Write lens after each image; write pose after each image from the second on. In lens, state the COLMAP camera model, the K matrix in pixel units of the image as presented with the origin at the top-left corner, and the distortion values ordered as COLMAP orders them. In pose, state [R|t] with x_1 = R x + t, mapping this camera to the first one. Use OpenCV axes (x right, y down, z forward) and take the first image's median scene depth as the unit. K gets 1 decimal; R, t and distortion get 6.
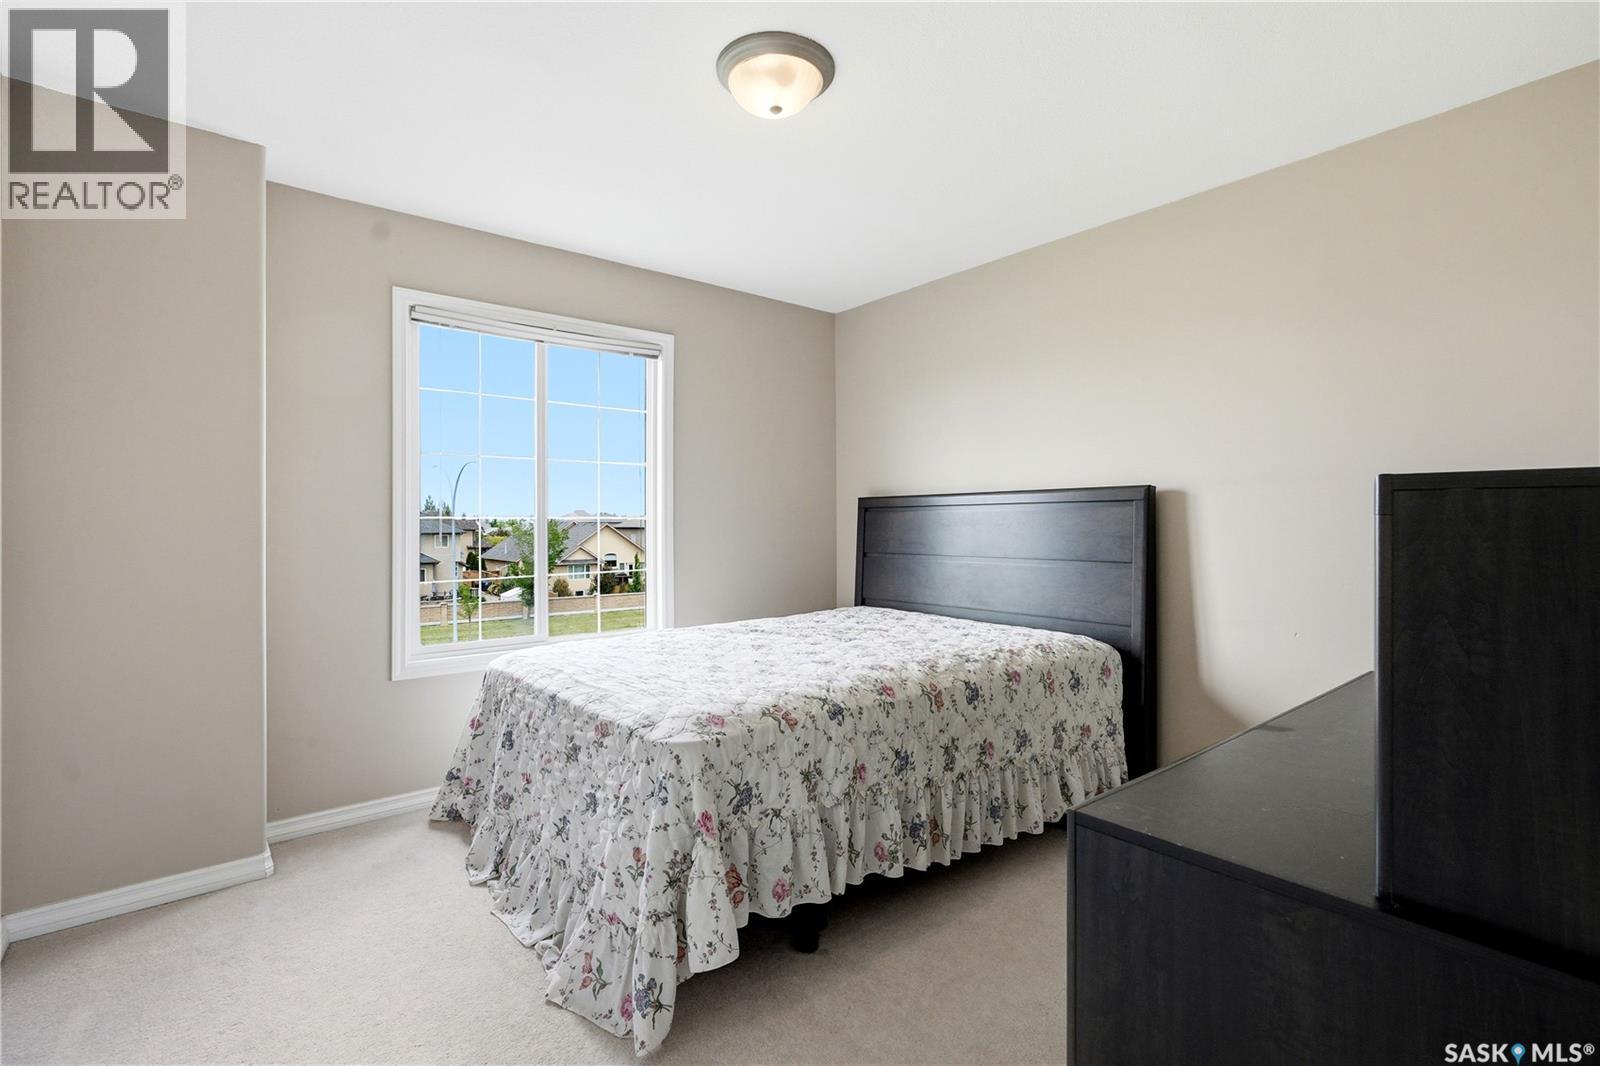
lens RADIAL K [[725.5, 0, 803.1], [0, 725.5, 534.7], [0, 0, 1]] dist [-0.000597, 0.000665]
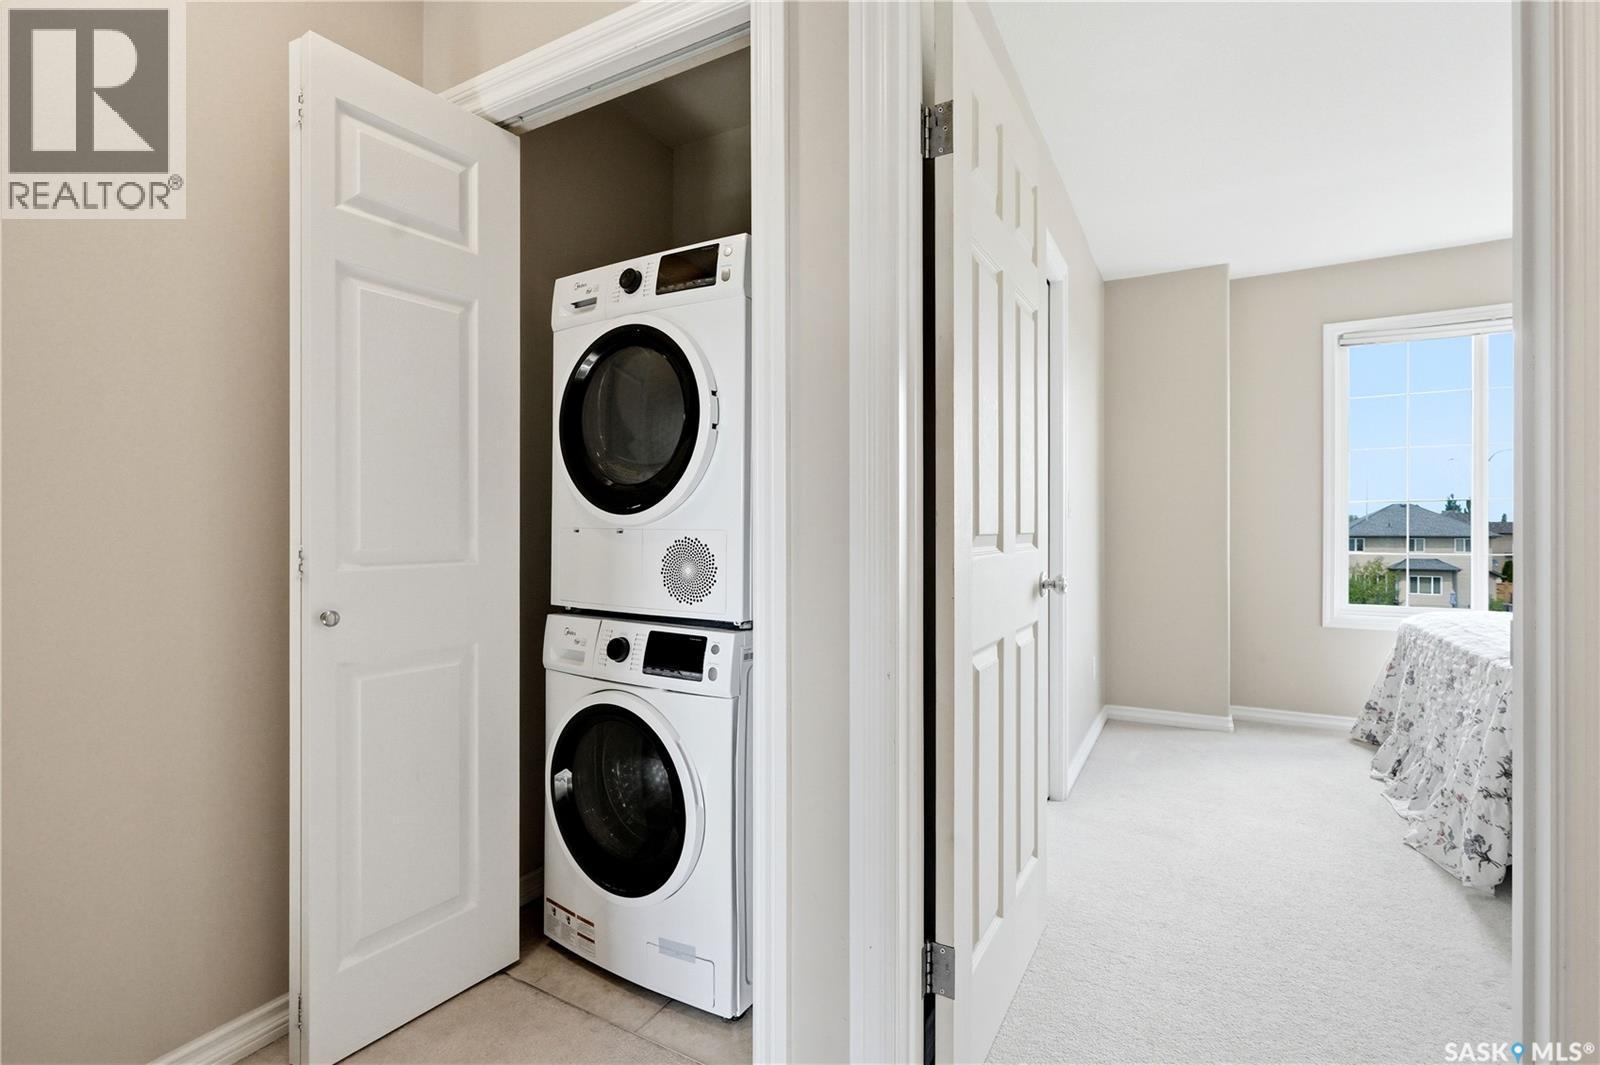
lens RADIAL K [[725.5, 0, 803.1], [0, 725.5, 534.2], [0, 0, 1]] dist [-0.000597, 0.000665]
pose [[0.355736, 0.001120, -0.934586, 0.425547], [-0.000802, 0.999999, 0.000893, 0.045493], [0.934586, 0.000432, 0.355736, -0.451033]]
